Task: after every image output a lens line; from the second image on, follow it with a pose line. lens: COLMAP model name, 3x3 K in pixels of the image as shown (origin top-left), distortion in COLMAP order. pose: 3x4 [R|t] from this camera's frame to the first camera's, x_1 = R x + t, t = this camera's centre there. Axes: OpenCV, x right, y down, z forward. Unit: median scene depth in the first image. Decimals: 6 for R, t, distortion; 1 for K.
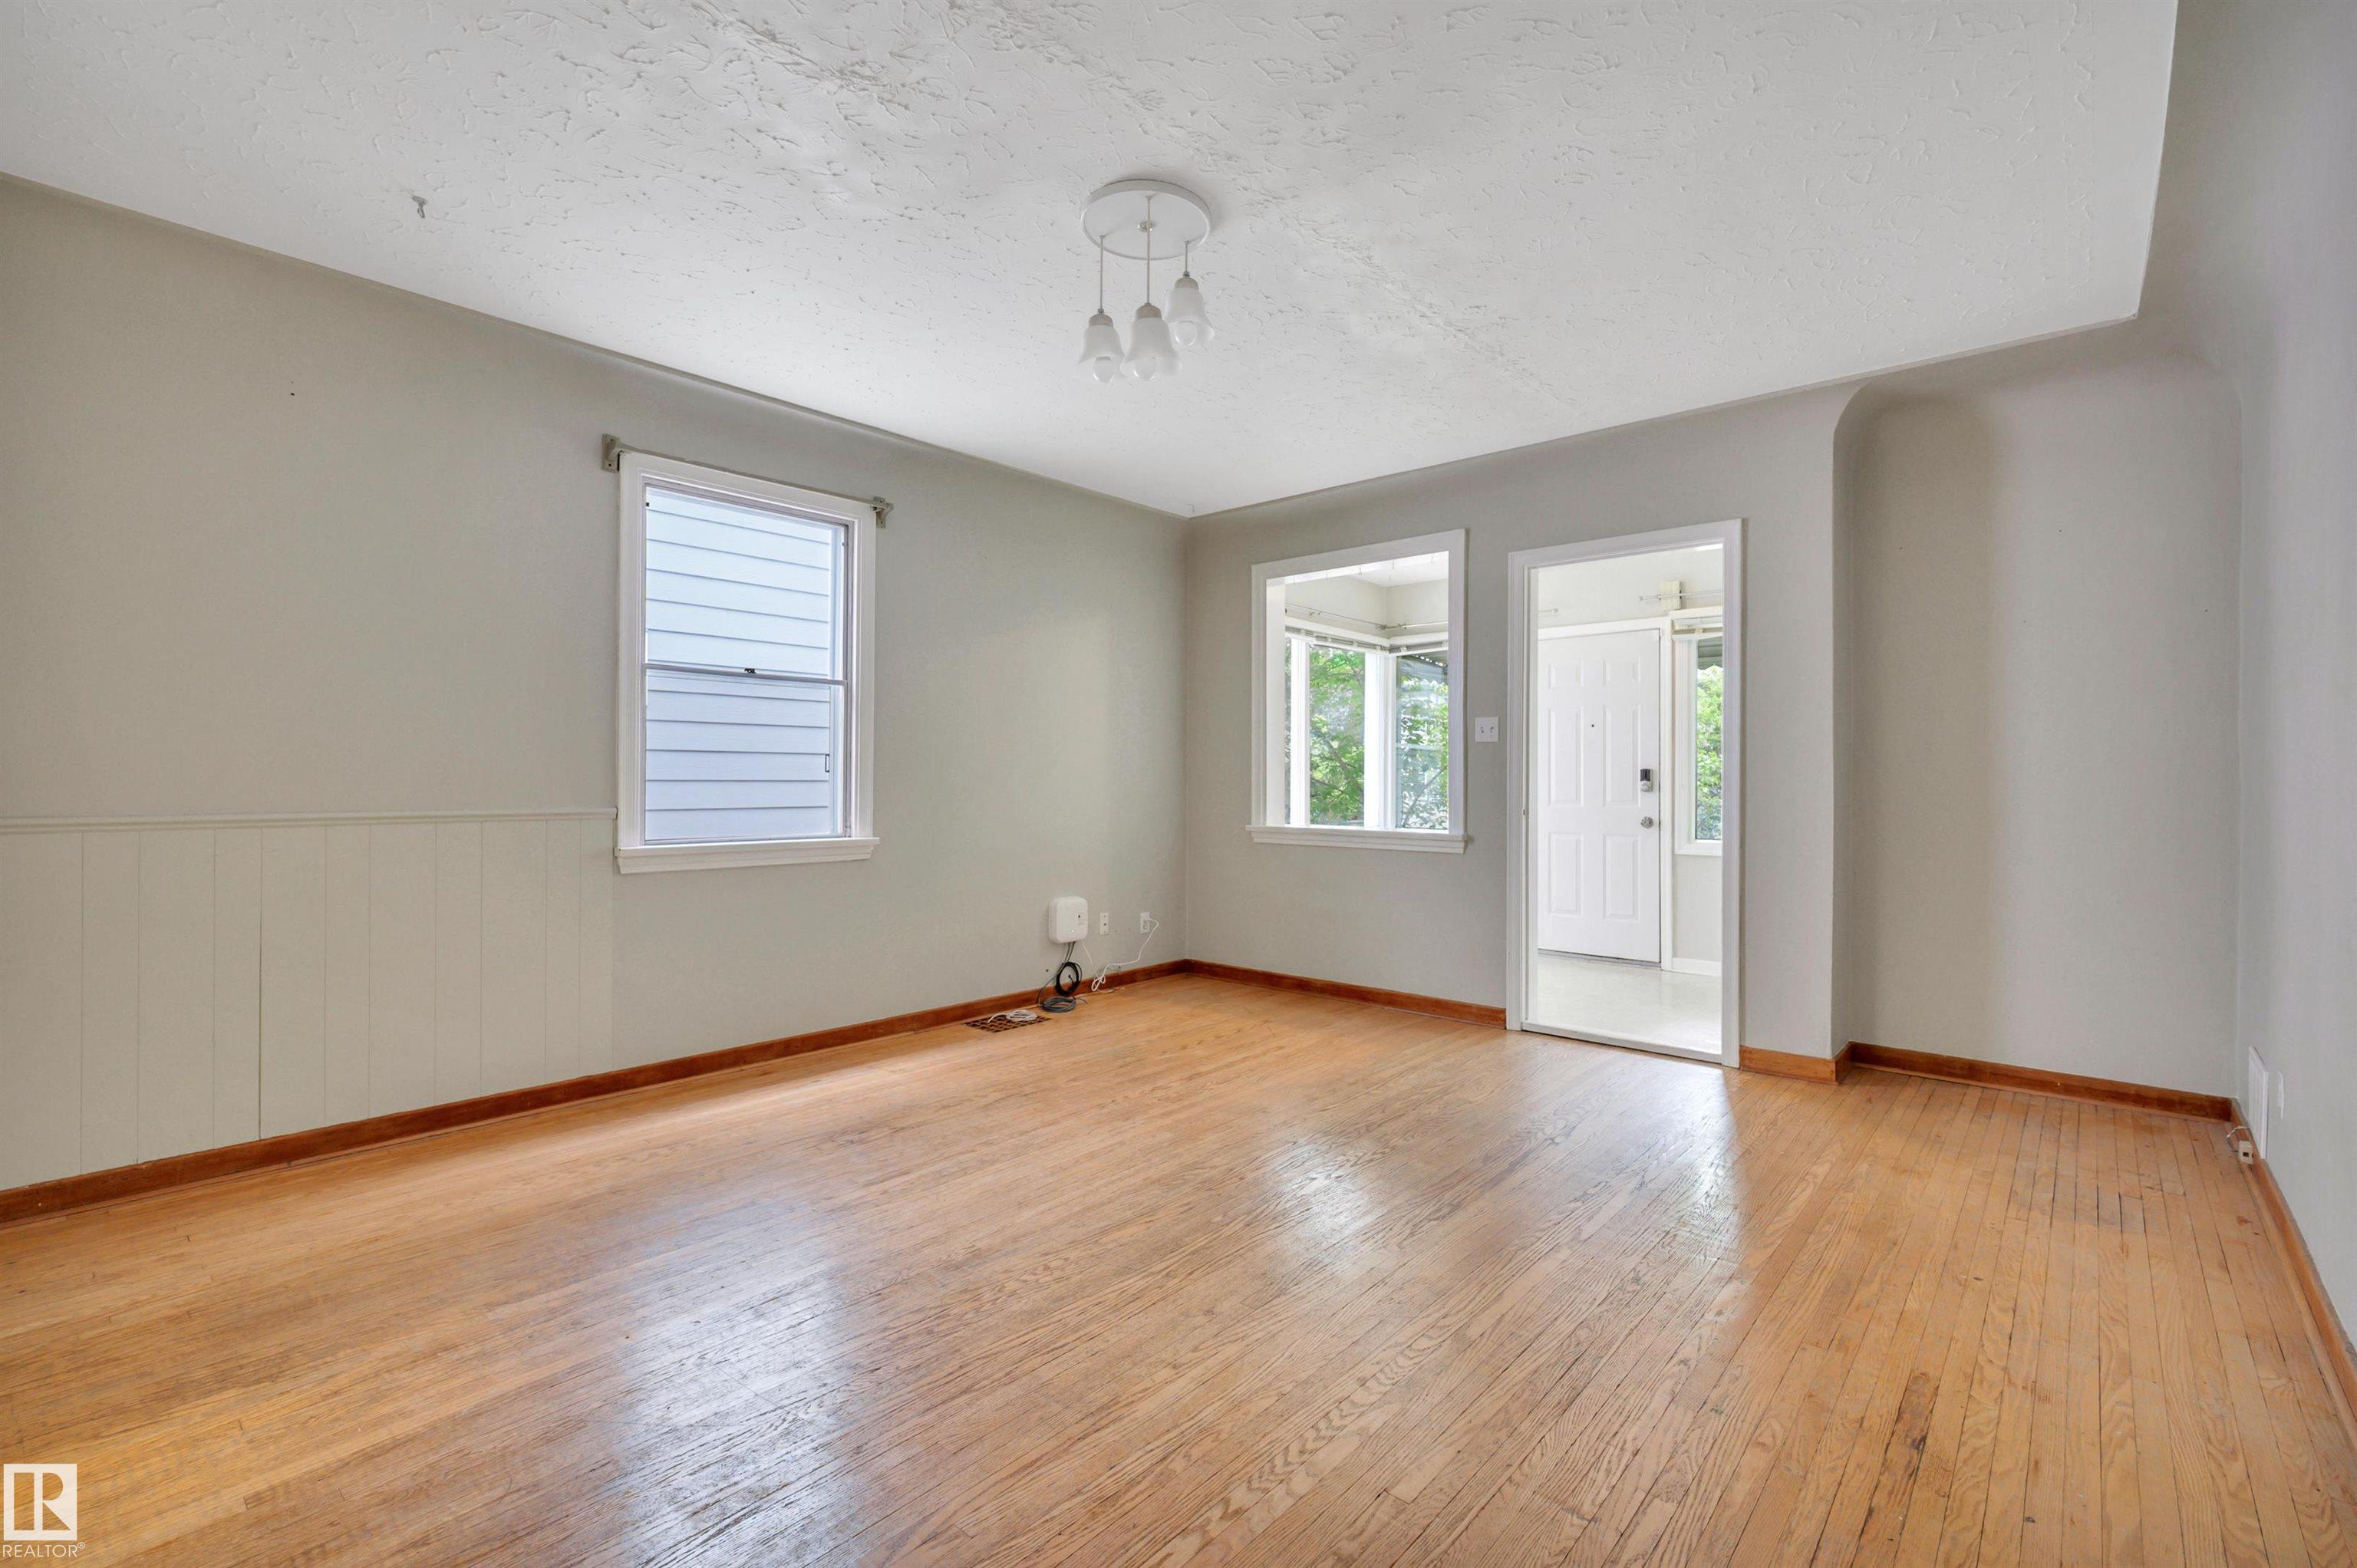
lens RADIAL K [[1020.1, 0, 1199.3], [0, 1020.1, 778.5], [0, 0, 1]] dist [-0.003111, 0.000115]
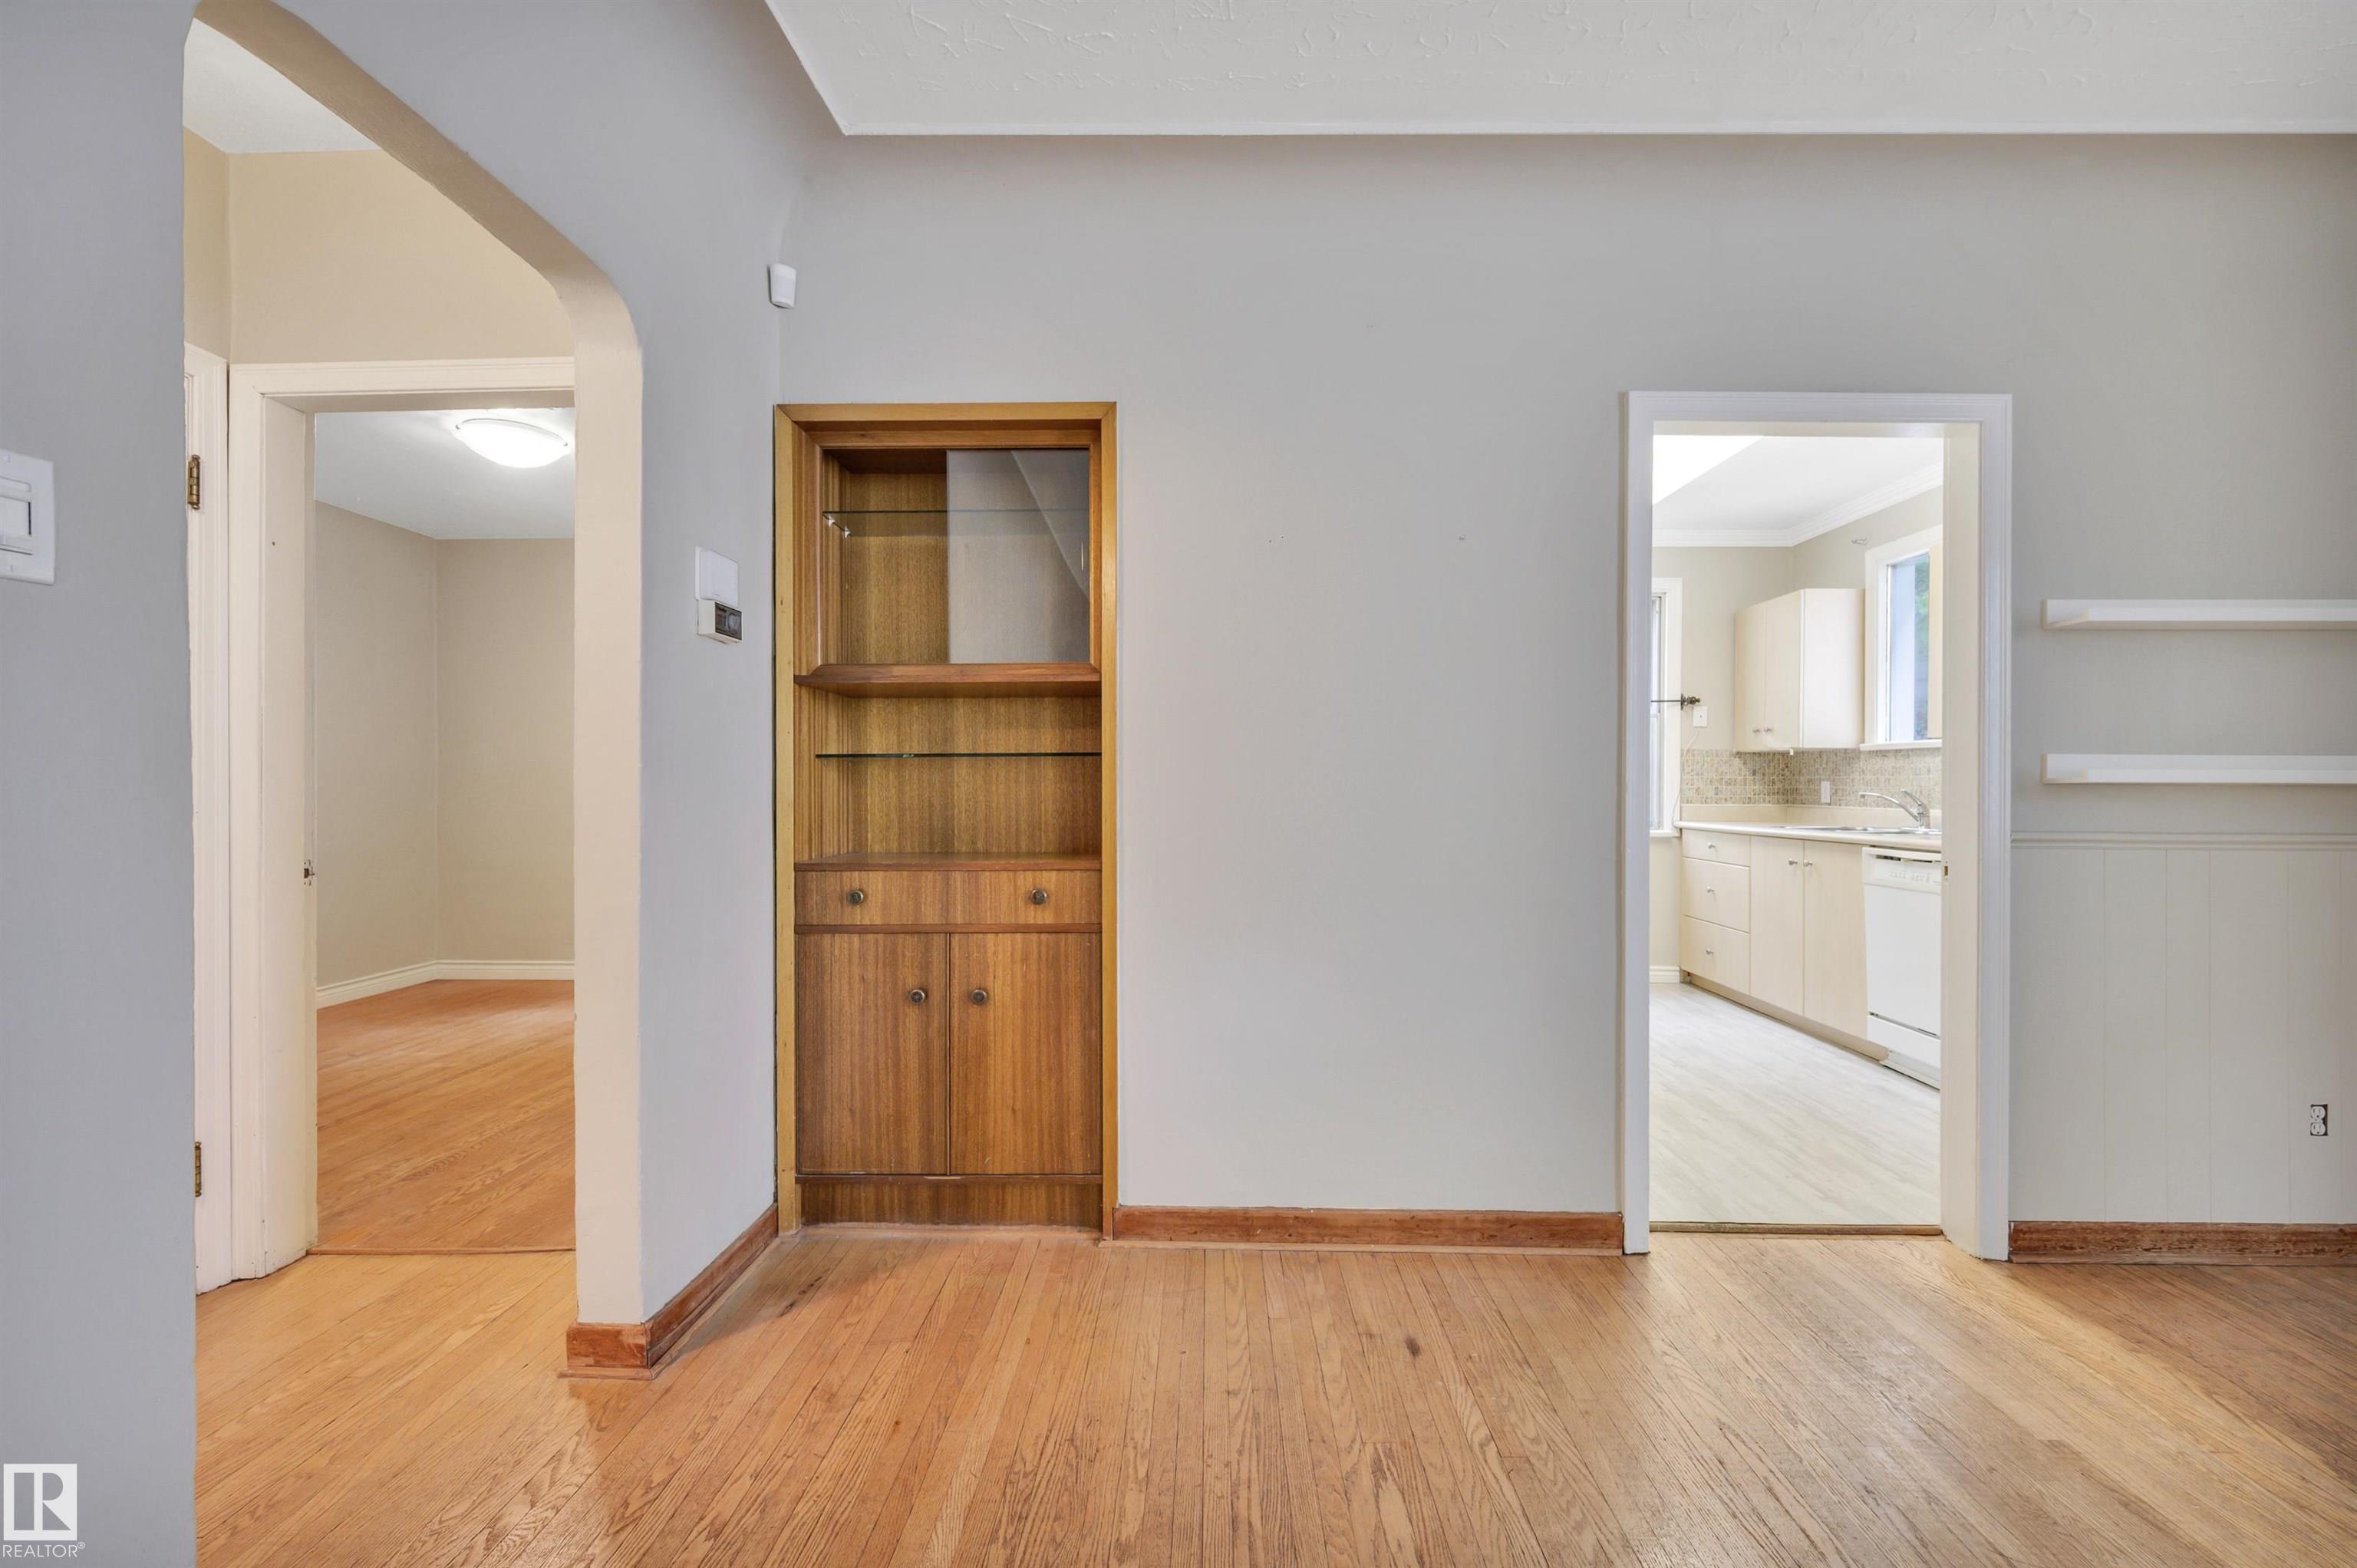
lens RADIAL K [[989.4, 0, 1190.4], [0, 989.4, 789.5], [0, 0, 1]] dist [0.002071, 0.000174]
pose [[-0.765174, -0.001864, -0.643821, 0.160540], [-0.006956, 0.999961, 0.005371, 0.001671], [0.643786, 0.008588, -0.765157, 0.408587]]
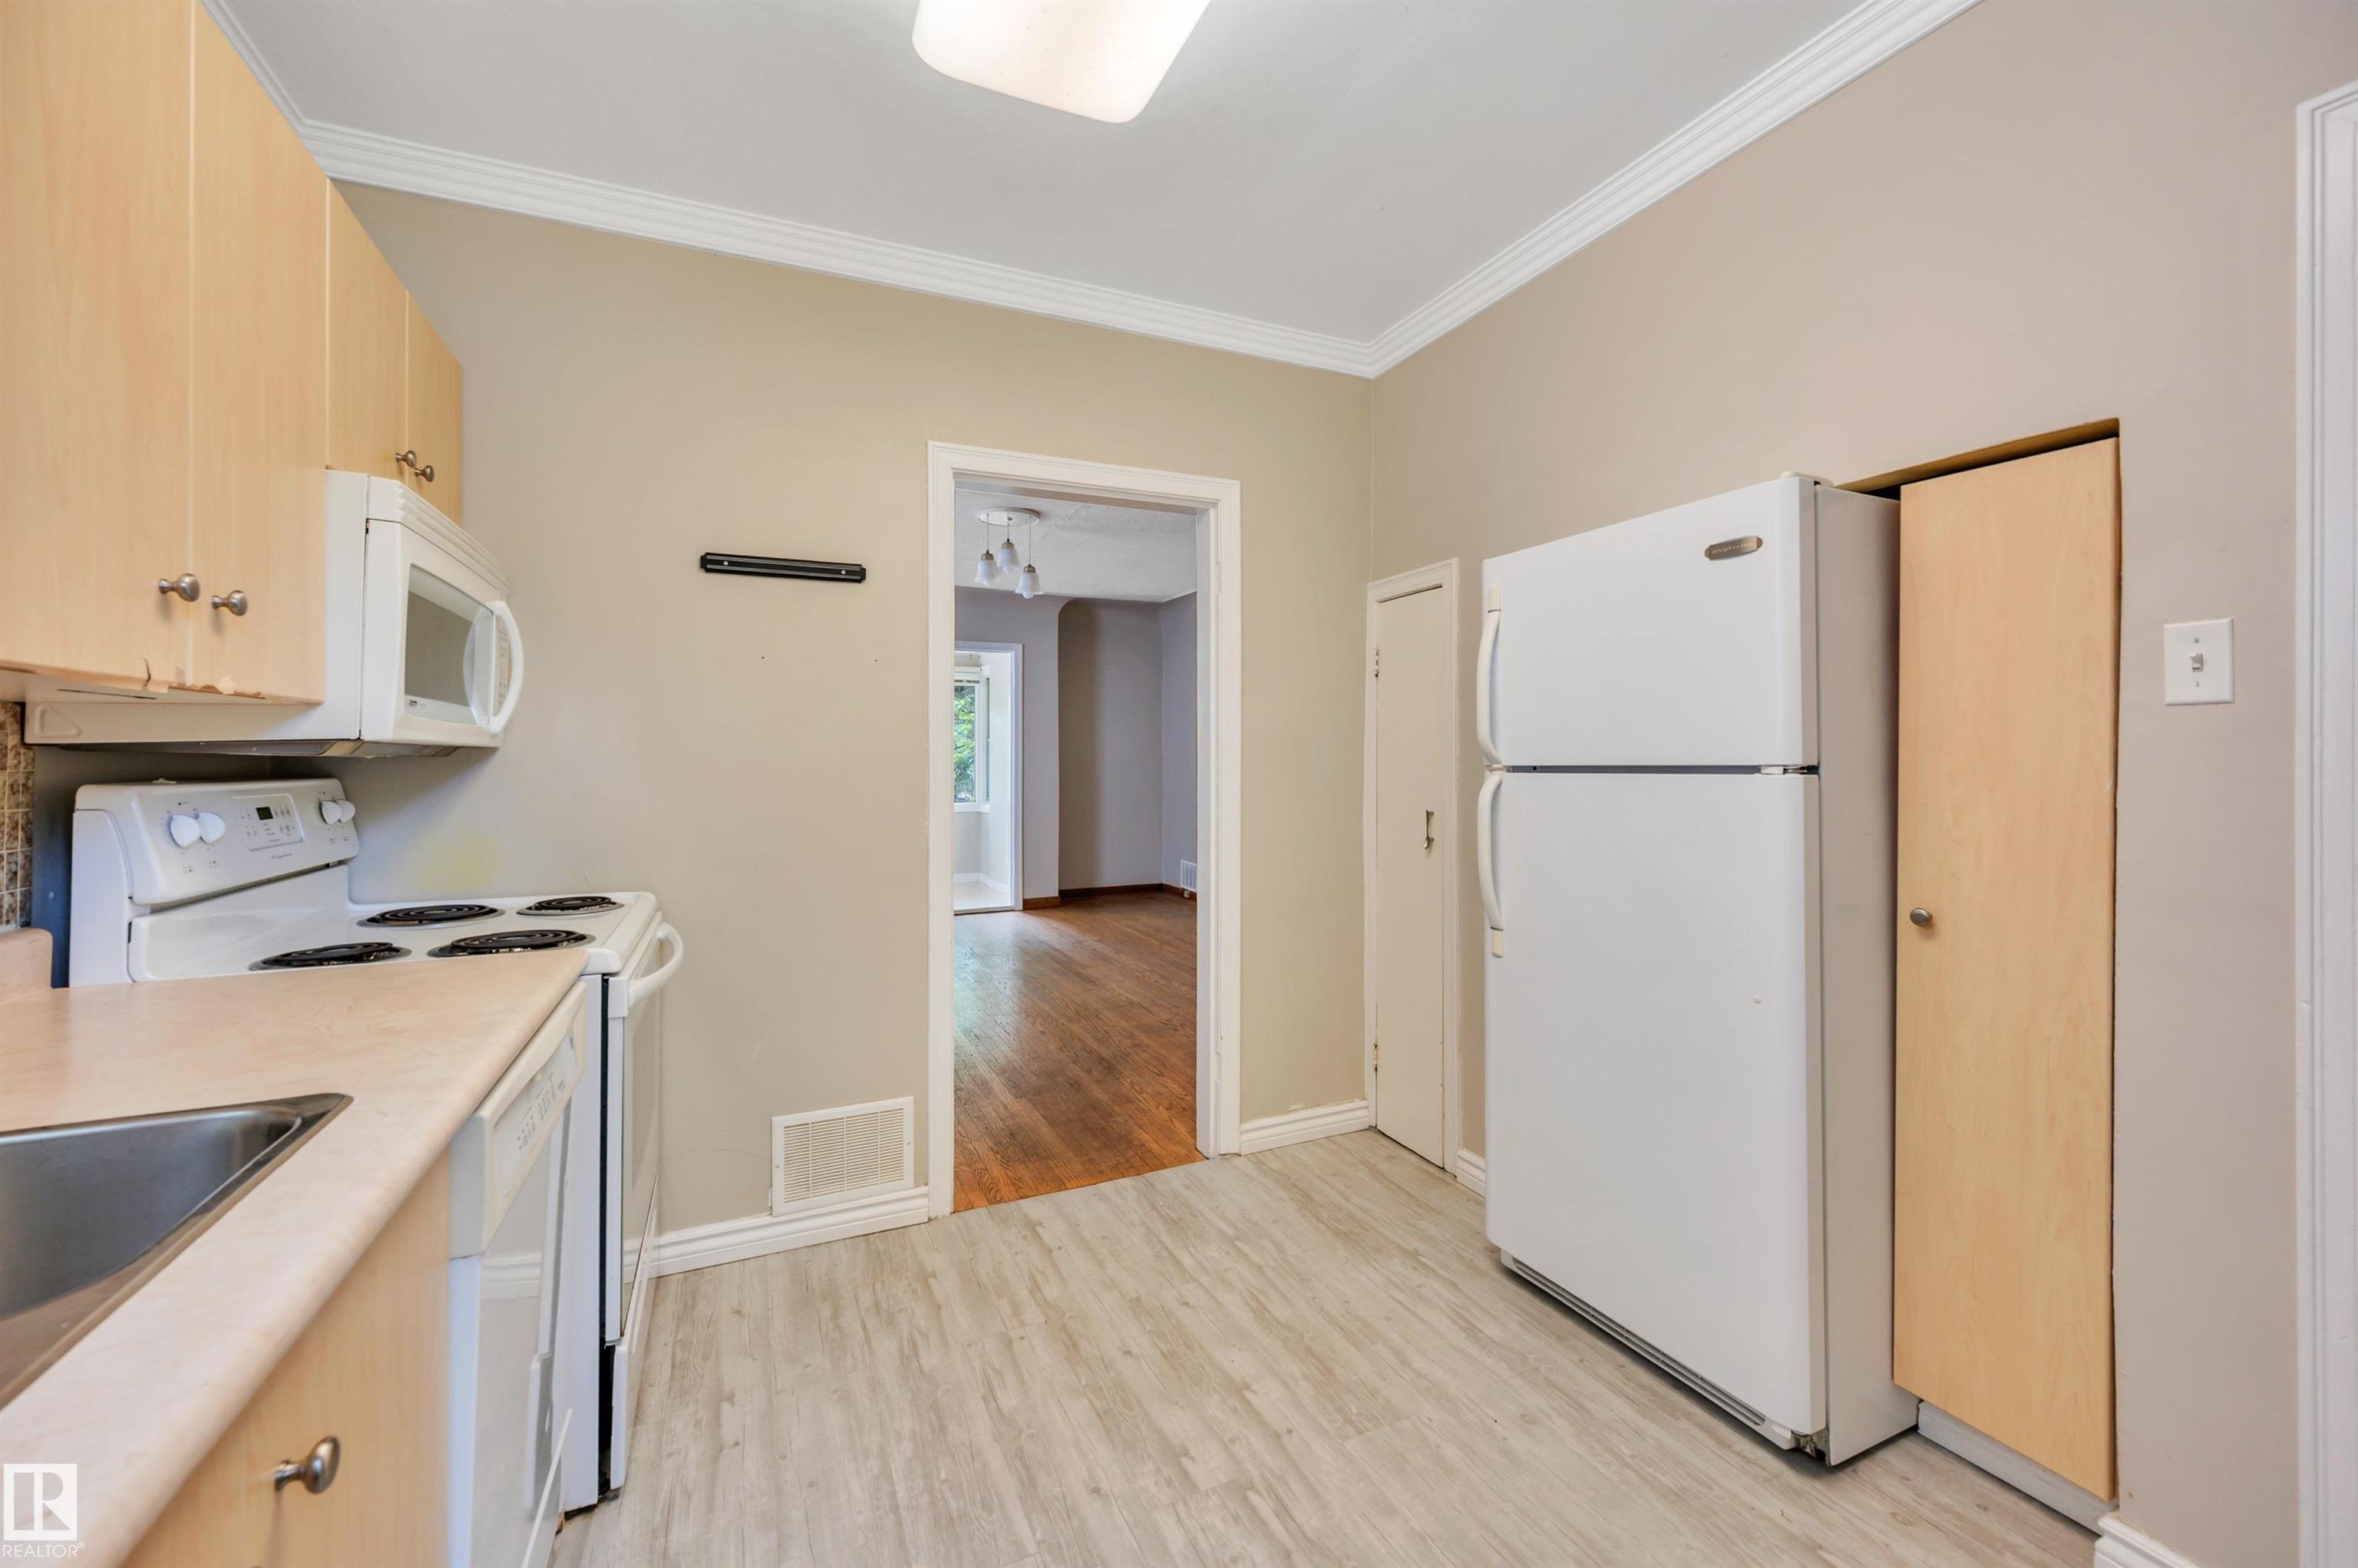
lens RADIAL K [[953.9, 0, 1199.1], [0, 953.9, 755.8], [0, 0, 1]] dist [-0.000983, -0.000081]
pose [[0.398875, -0.004985, 0.916992, -0.931196], [0.007913, 0.999967, 0.001994, -0.024888], [-0.916971, 0.006461, 0.398901, -0.085132]]
